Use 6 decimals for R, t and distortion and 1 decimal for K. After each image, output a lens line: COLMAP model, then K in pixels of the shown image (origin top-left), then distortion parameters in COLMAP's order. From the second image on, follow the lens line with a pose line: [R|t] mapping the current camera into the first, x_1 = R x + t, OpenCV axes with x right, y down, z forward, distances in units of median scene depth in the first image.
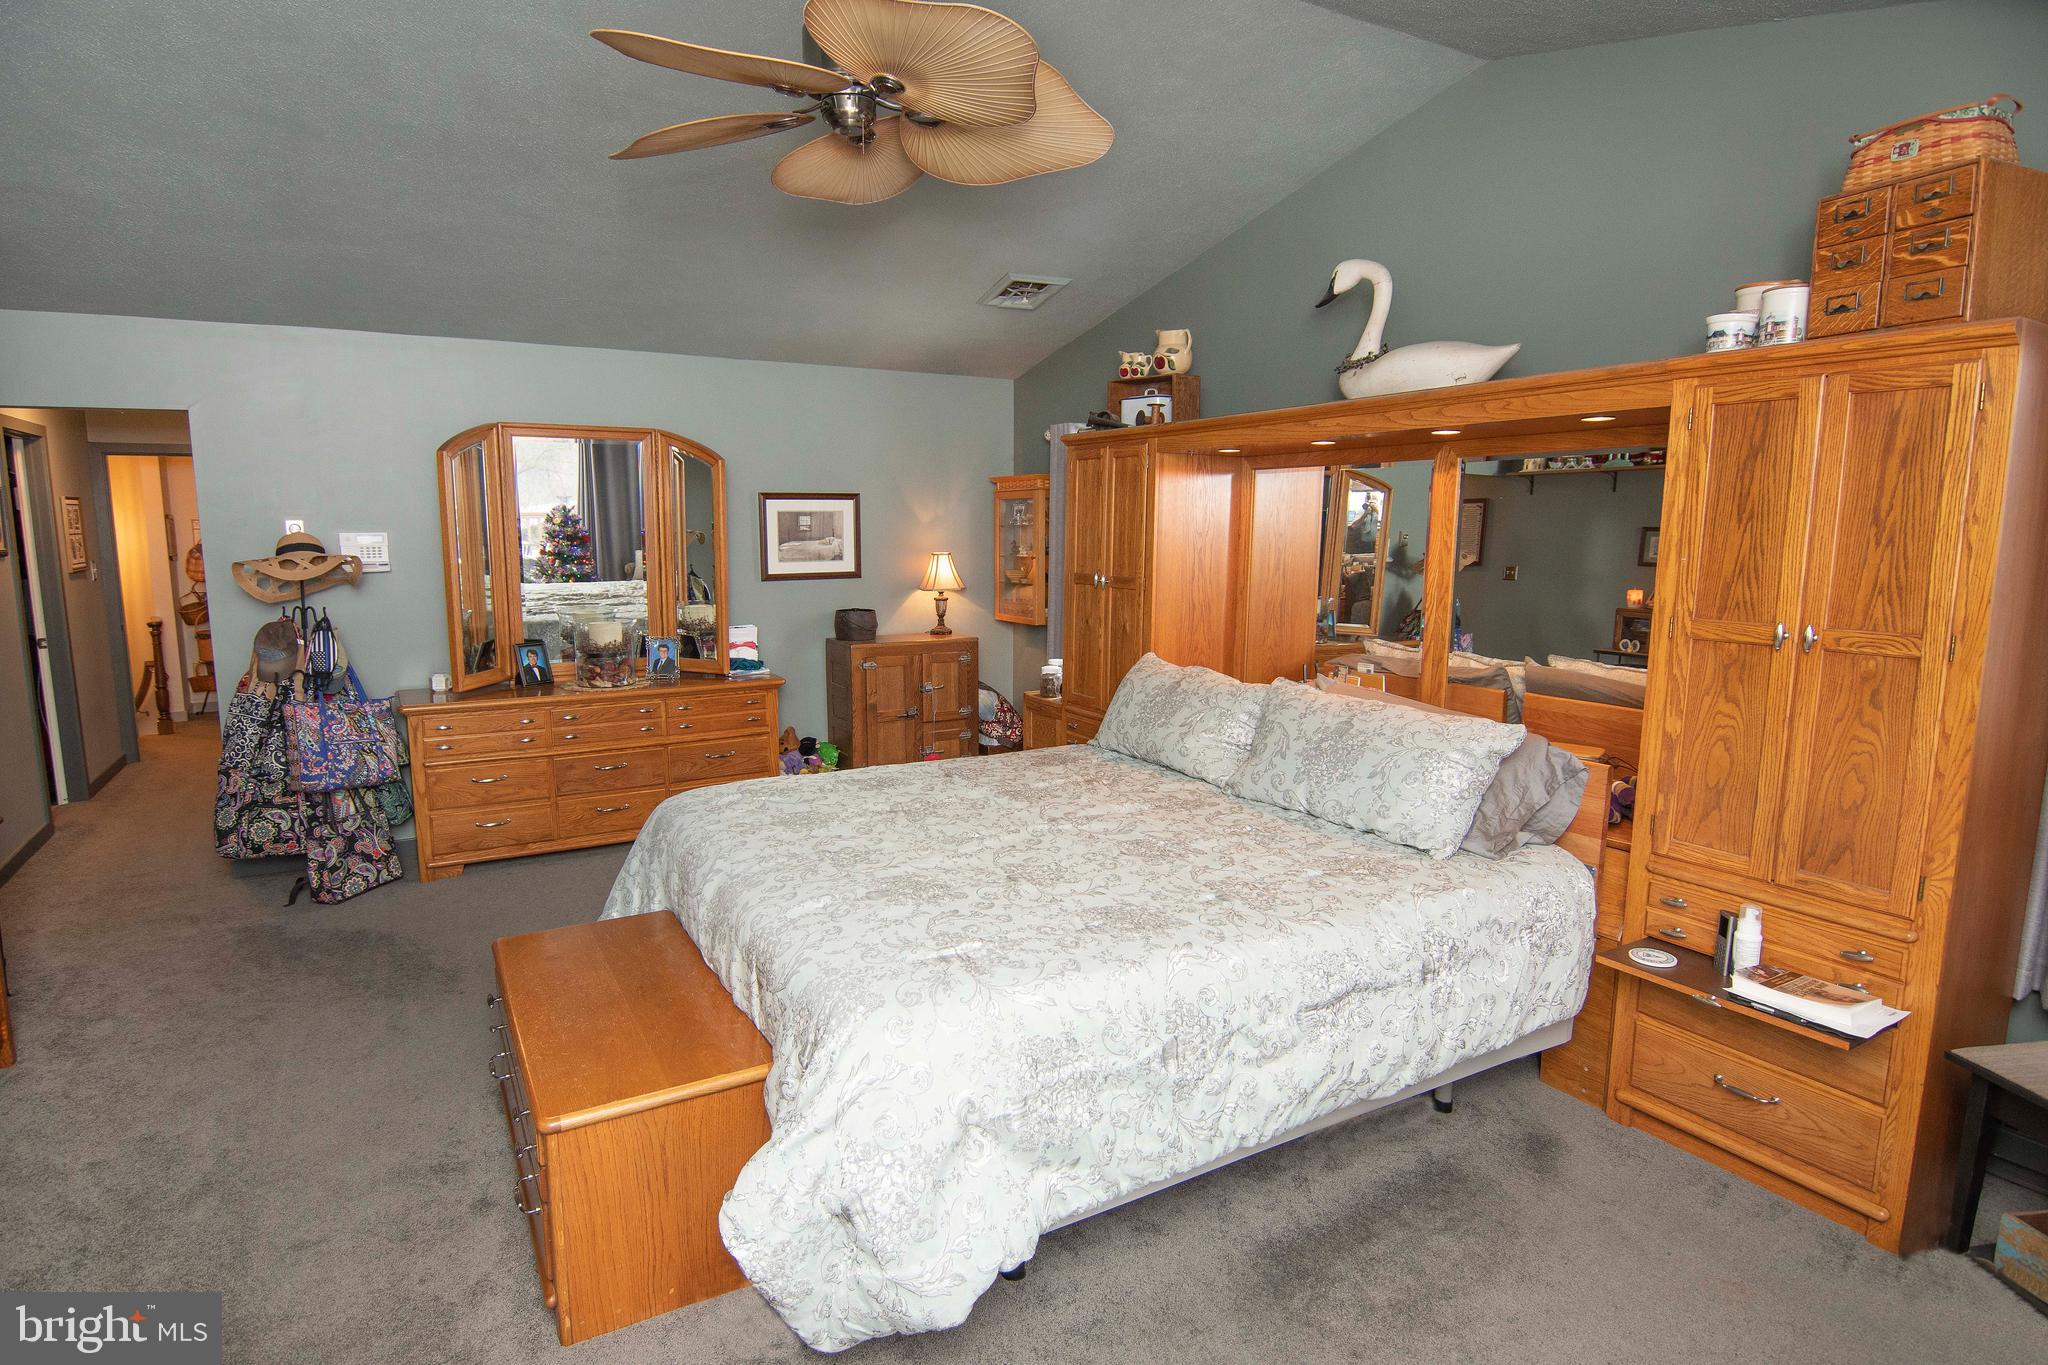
lens RADIAL K [[1073.3, 0, 1024.0], [0, 1073.3, 682.5], [0, 0, 1]] dist [-0.004350, -0.000793]
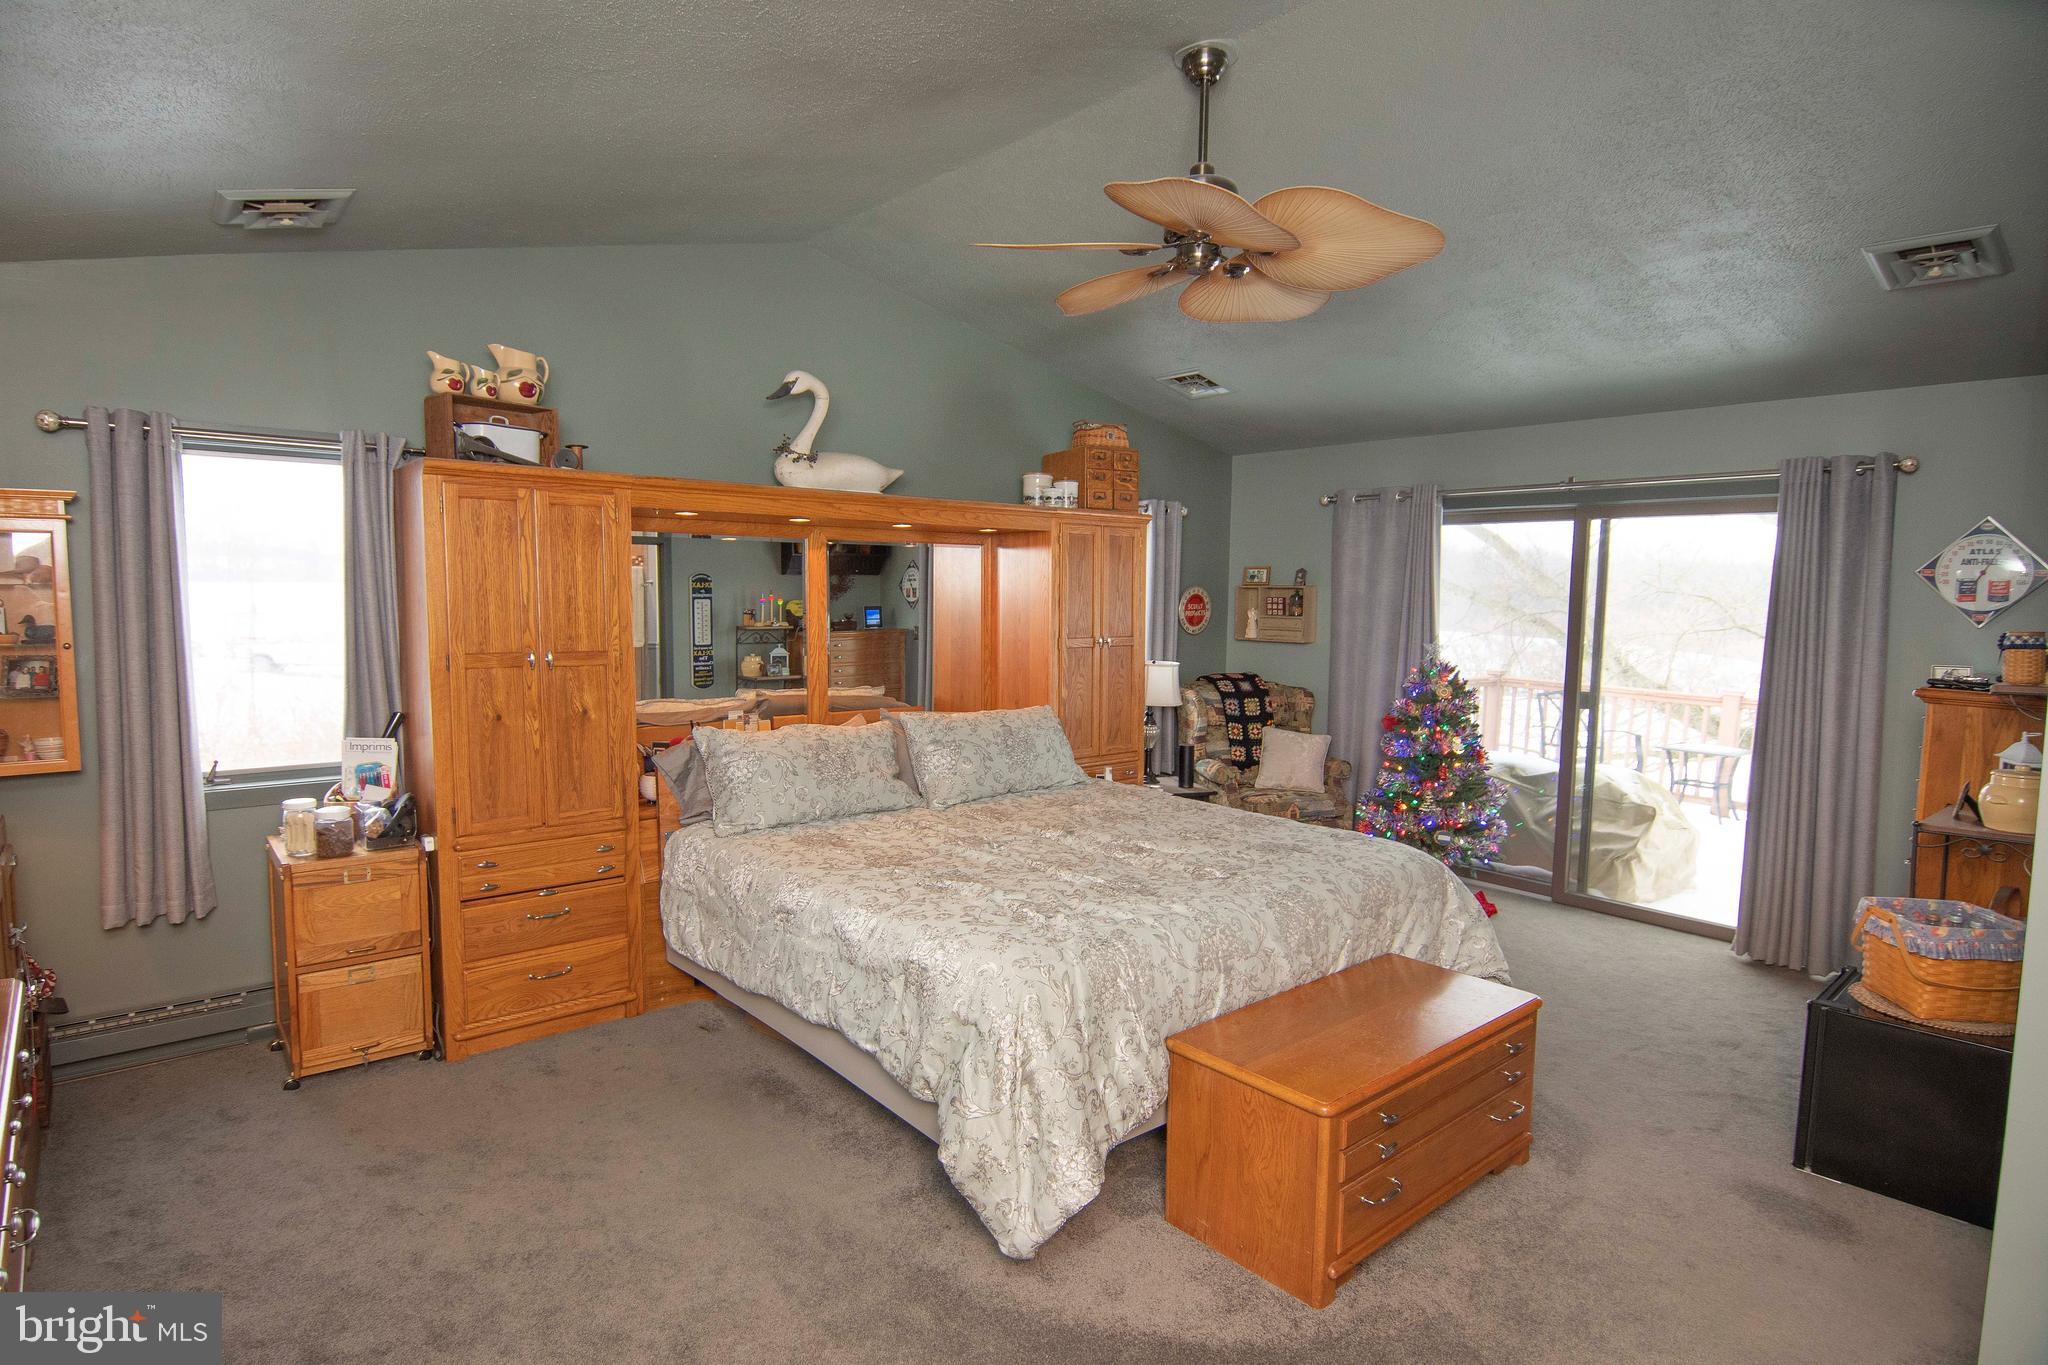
lens RADIAL K [[1073.3, 0, 1024.0], [0, 1073.3, 682.5], [0, 0, 1]] dist [-0.004350, -0.000793]
pose [[-0.170274, -0.091507, 0.981139, -0.946066], [0.131829, 0.984613, 0.114709, -0.156224], [-0.976539, 0.148875, -0.155591, 1.001367]]
